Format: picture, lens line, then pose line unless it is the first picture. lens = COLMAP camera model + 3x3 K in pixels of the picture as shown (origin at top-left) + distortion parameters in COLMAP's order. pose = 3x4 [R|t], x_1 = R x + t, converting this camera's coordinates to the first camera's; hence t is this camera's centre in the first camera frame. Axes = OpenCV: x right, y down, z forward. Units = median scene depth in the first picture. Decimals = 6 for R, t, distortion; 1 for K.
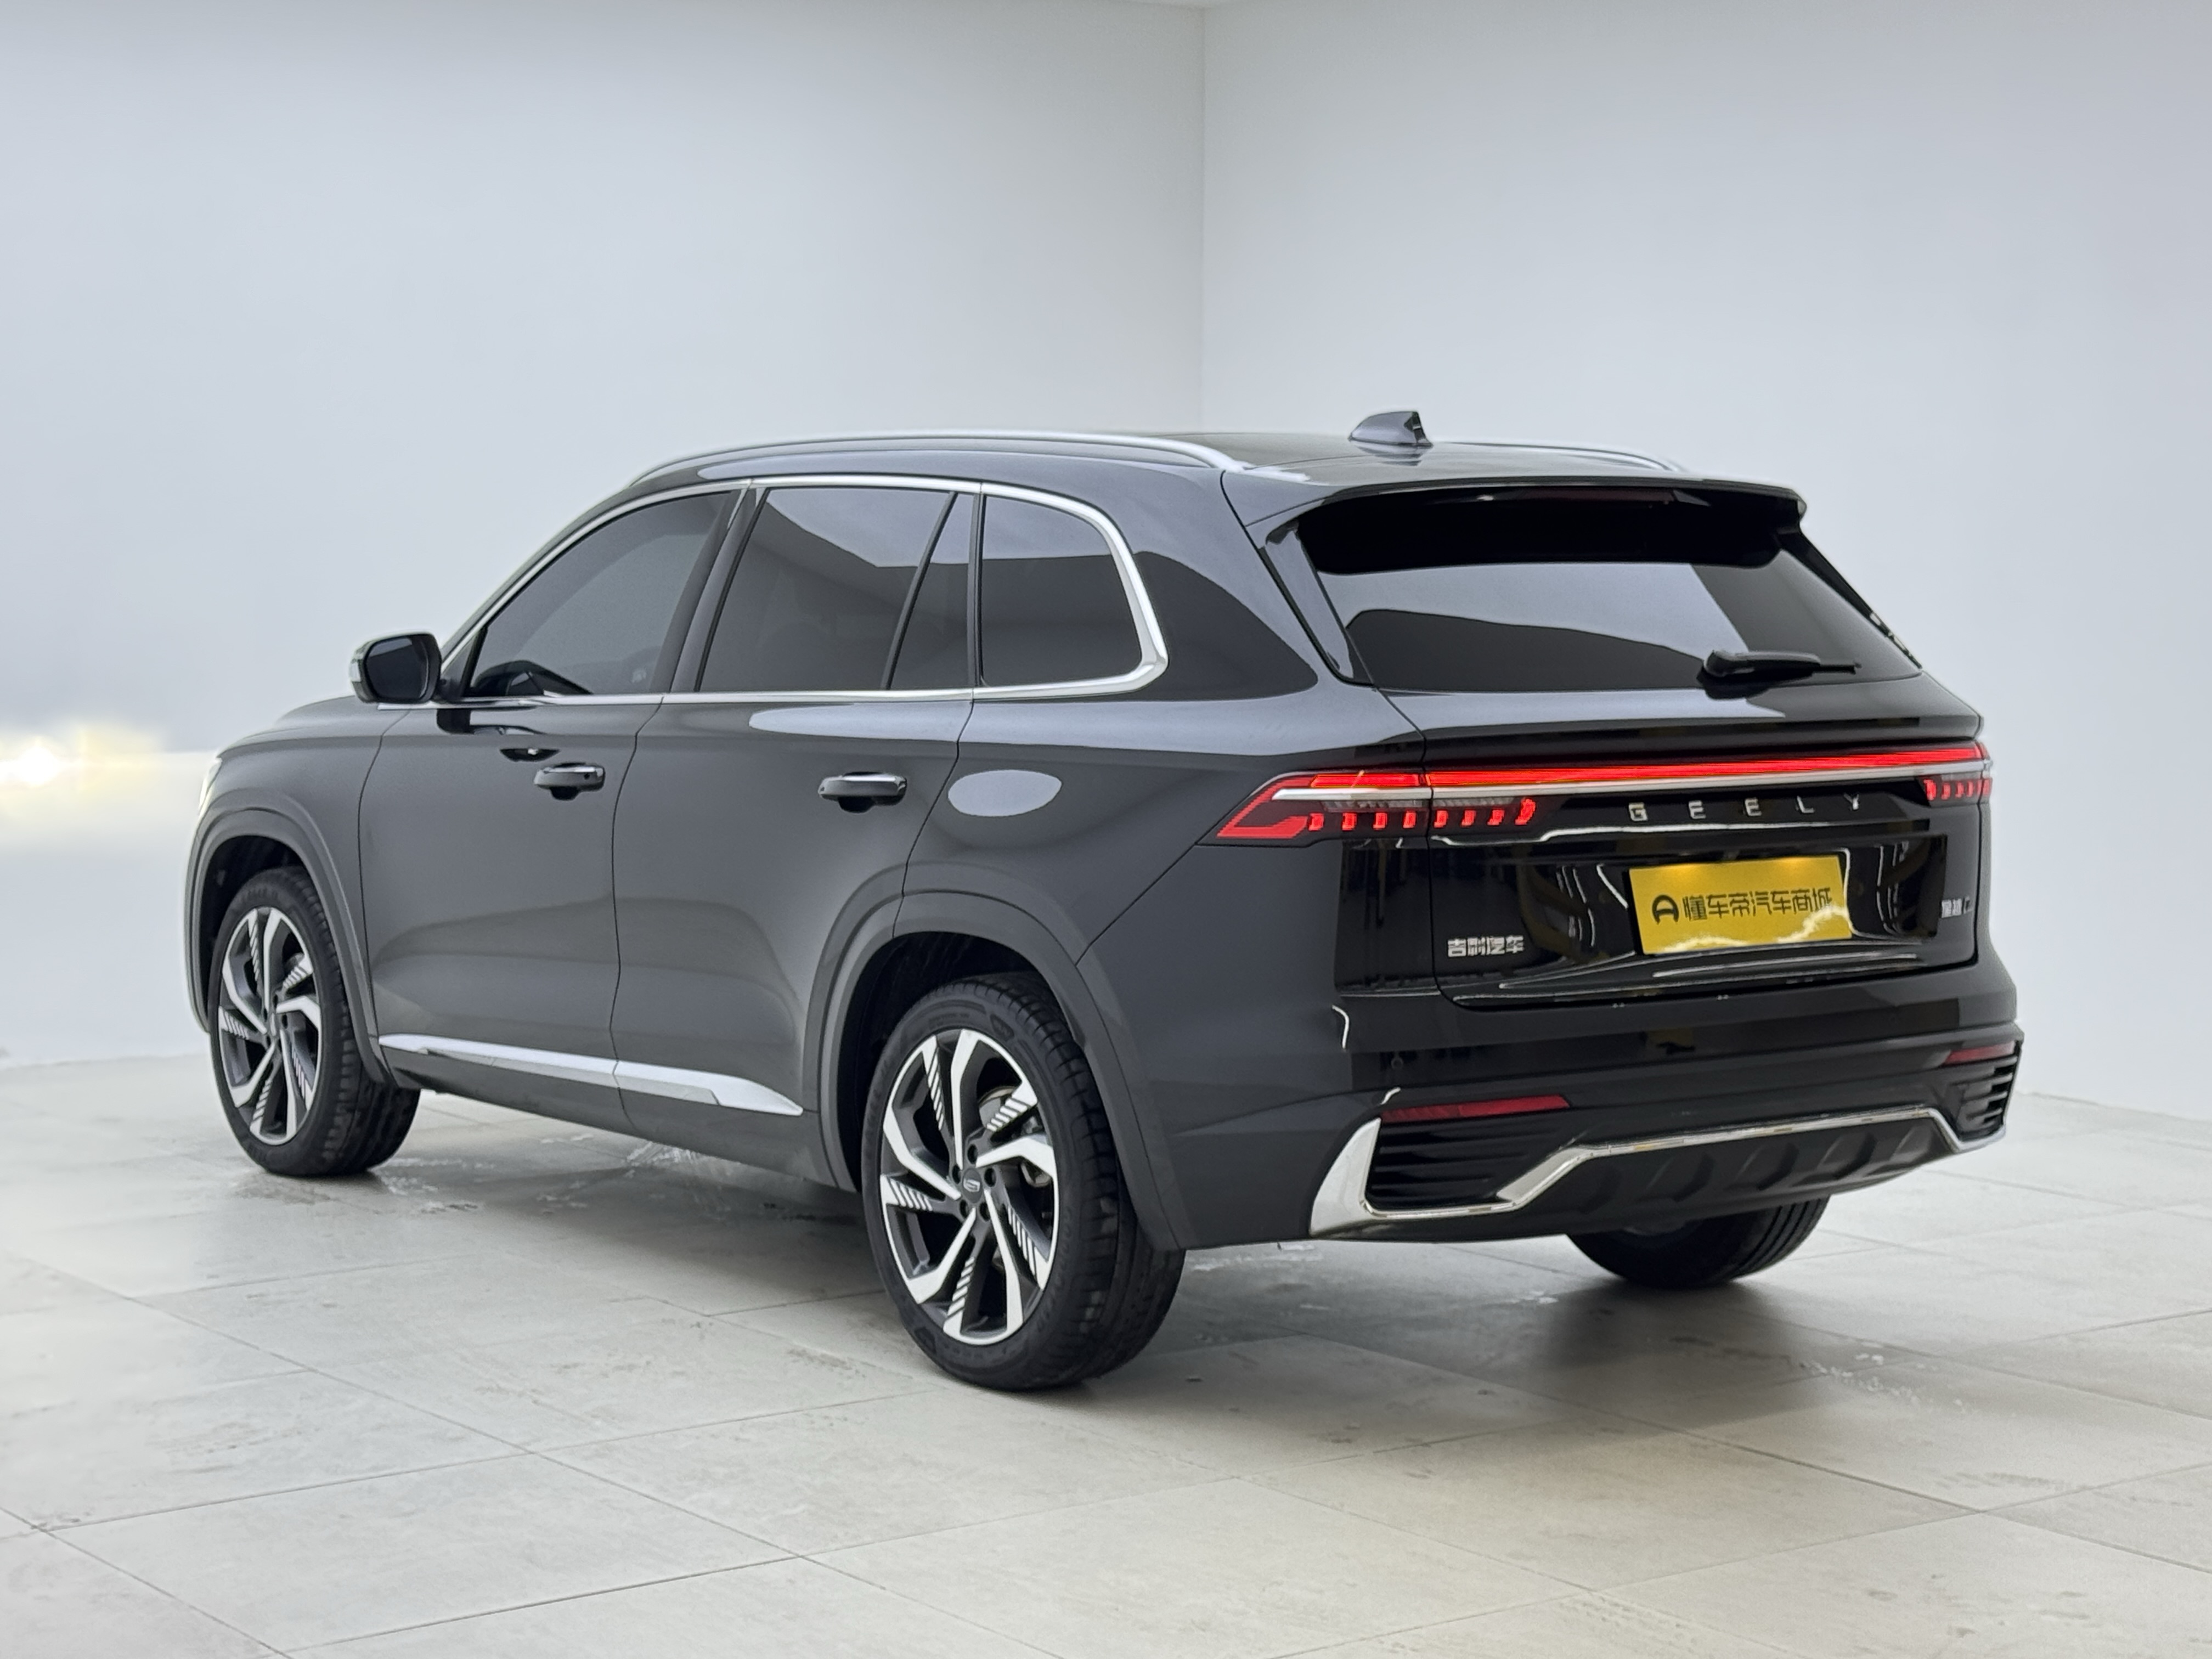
lens RADIAL K [[3845.8, 0, 1105.3], [0, 3845.8, 664.1], [0, 0, 1]] dist [-0.210355, 0.031118]
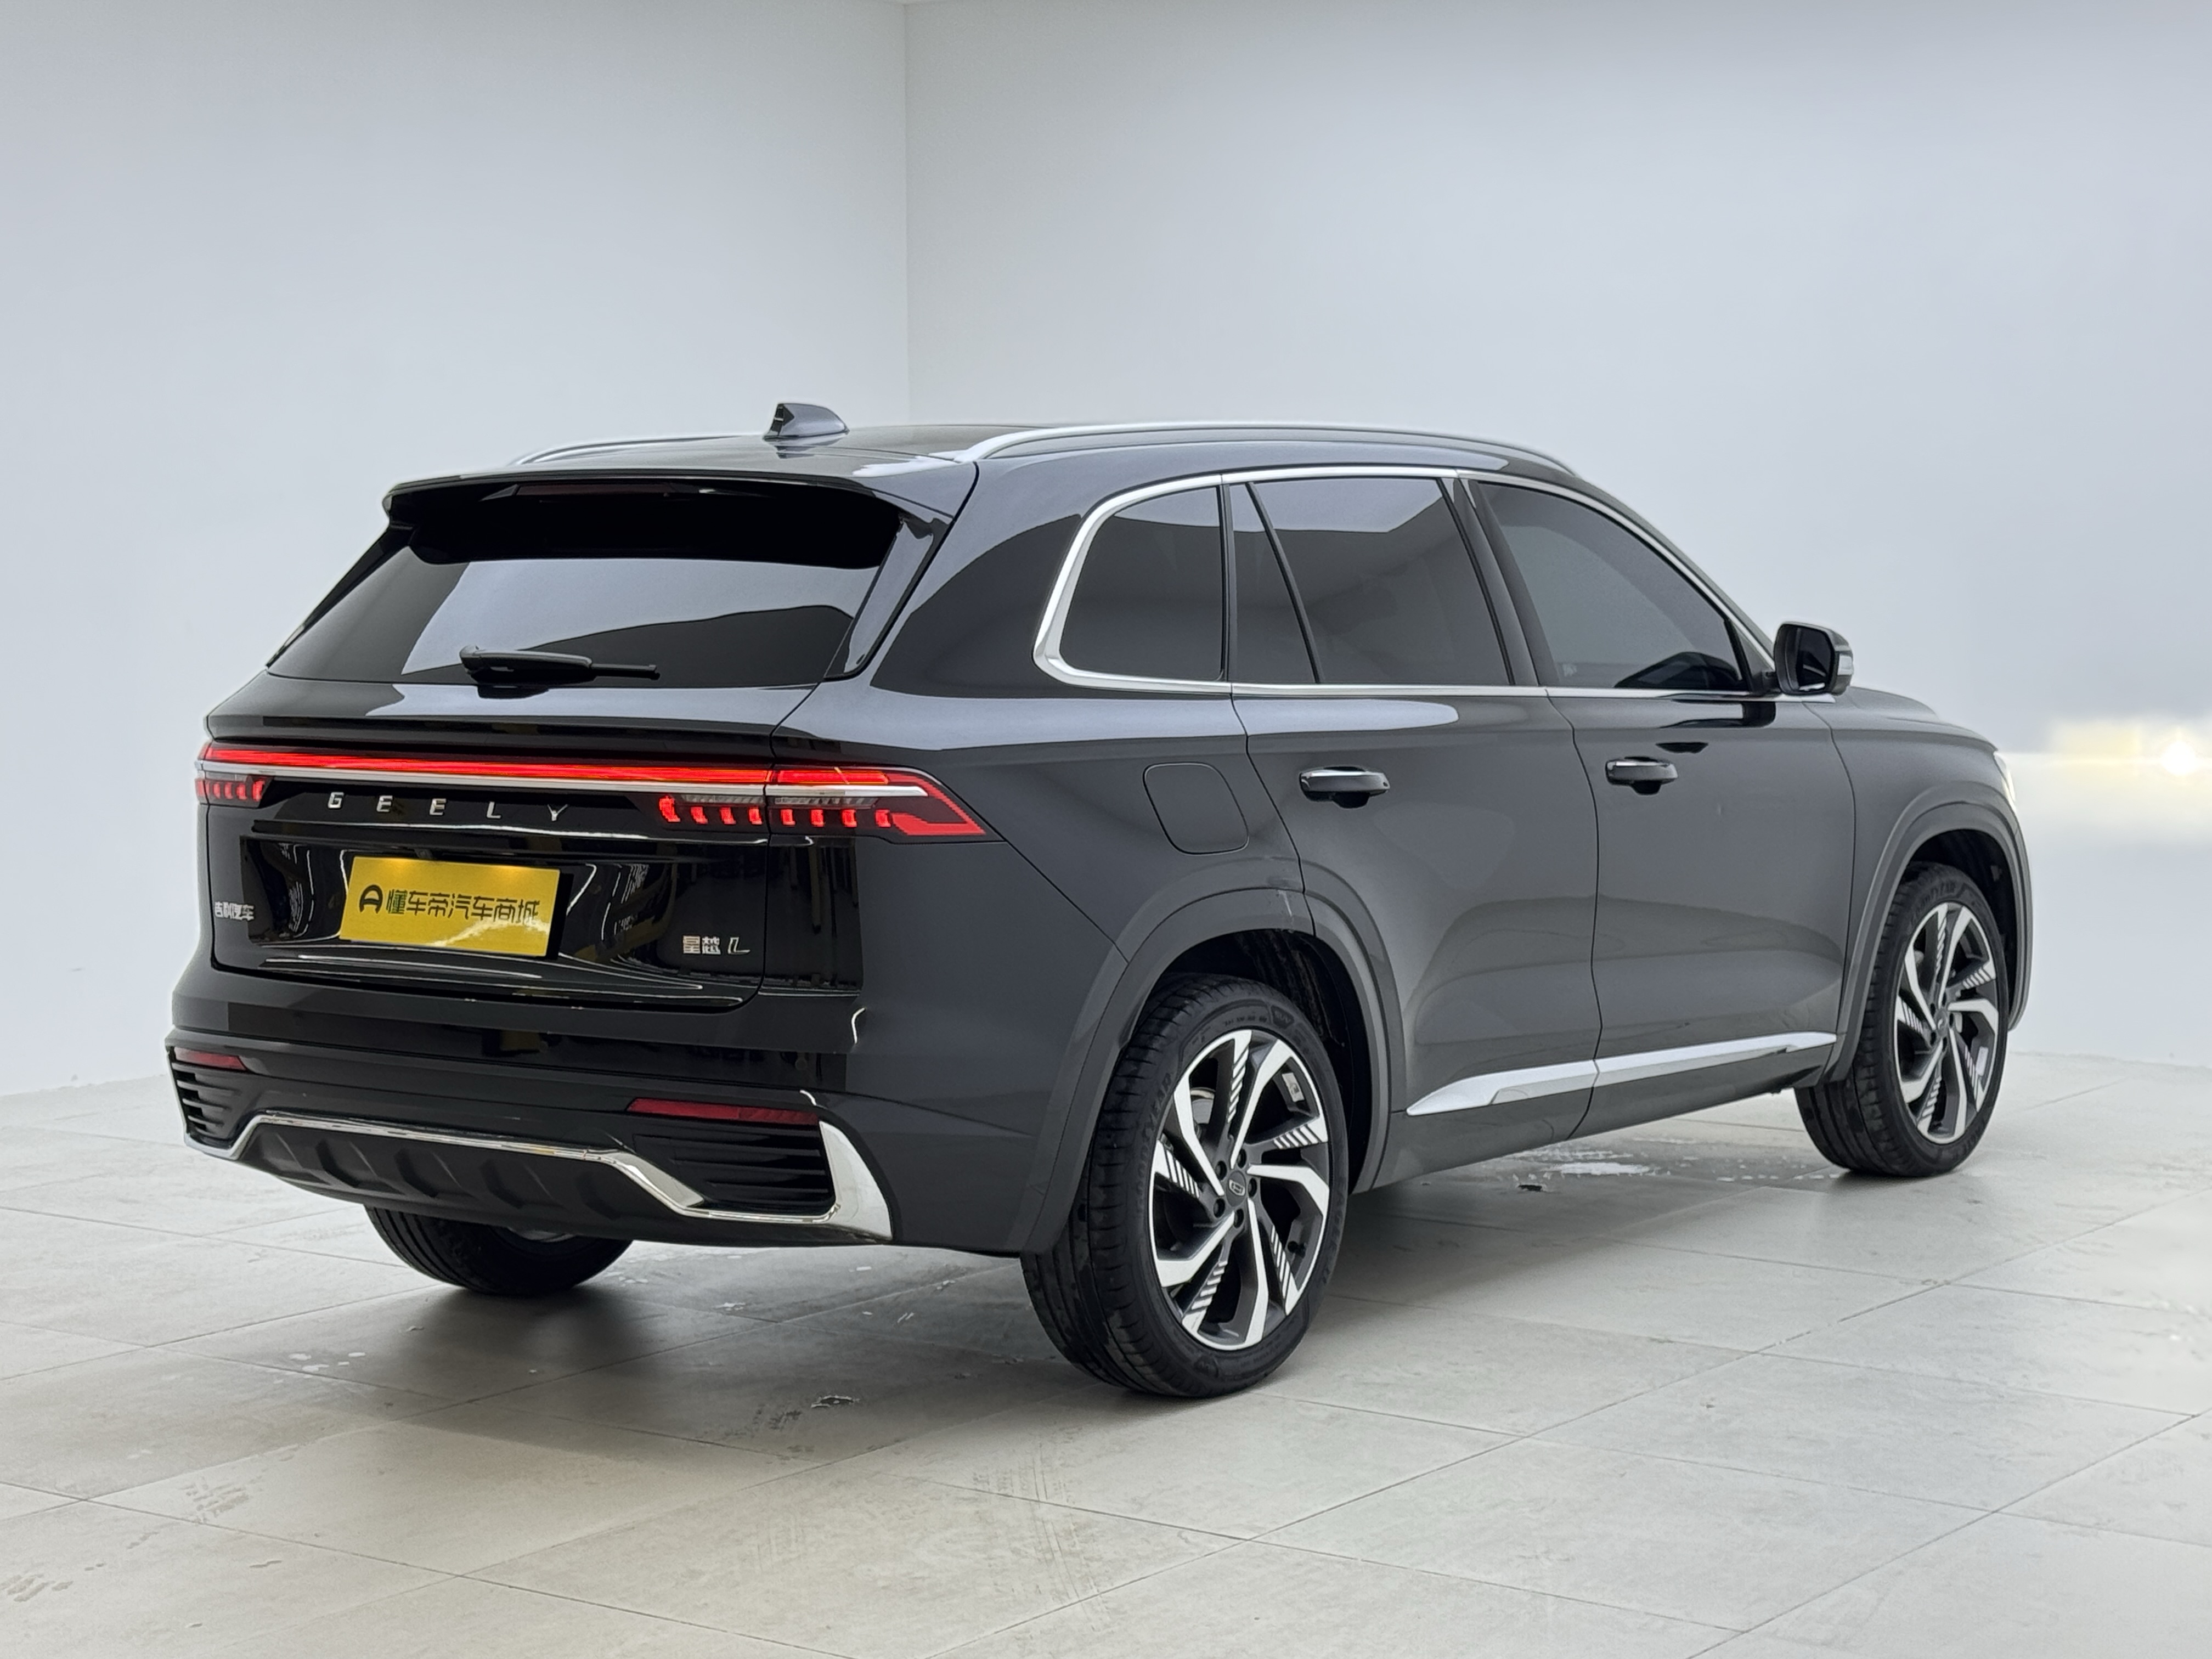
lens RADIAL K [[3972.1, 0, 1106.0], [0, 3972.1, 829.5], [0, 0, 1]] dist [0.058224, -0.085504]
pose [[0.316969, 0.065737, -0.946155, 1.166301], [-0.021399, 0.997837, 0.062159, -0.023521], [0.948194, 0.000544, 0.317690, 0.818835]]
